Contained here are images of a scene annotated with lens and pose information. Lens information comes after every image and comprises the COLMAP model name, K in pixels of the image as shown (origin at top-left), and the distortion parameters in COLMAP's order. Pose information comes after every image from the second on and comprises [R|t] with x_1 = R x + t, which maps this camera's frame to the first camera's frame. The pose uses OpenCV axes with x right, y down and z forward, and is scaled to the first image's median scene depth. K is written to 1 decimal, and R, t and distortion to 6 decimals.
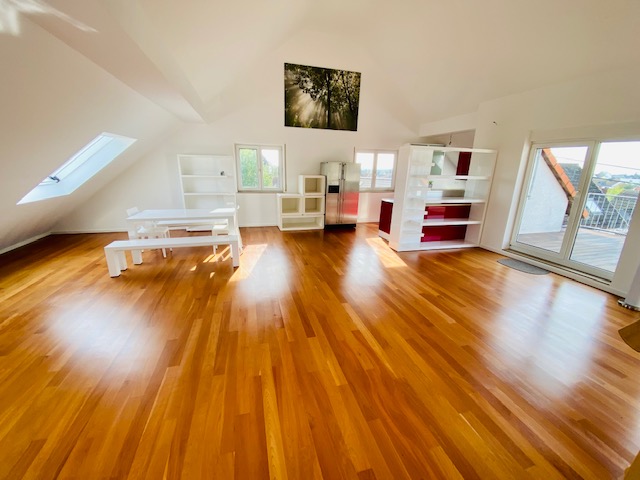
lens RADIAL K [[256.4, 0, 320.5], [0, 256.4, 237.4], [0, 0, 1]] dist [0.000321, -0.000146]
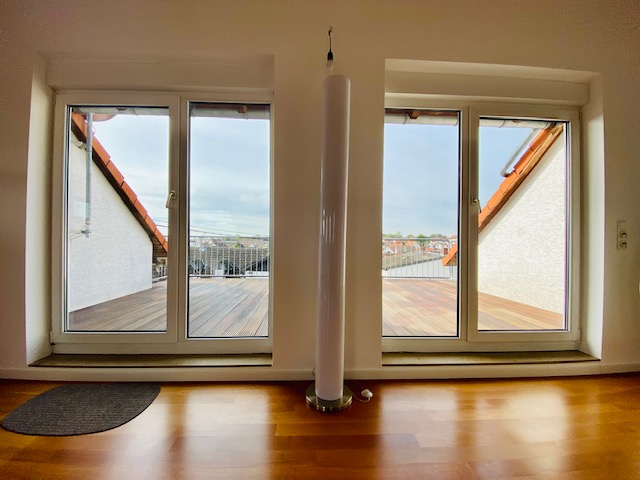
lens RADIAL K [[256.4, 0, 320.5], [0, 256.4, 237.4], [0, 0, 1]] dist [0.000321, -0.000146]
pose [[0.205306, 0.027049, 0.978324, 0.344523], [0.268599, 0.959678, -0.082901, 0.010841], [-0.941119, 0.279797, 0.189762, 0.388761]]
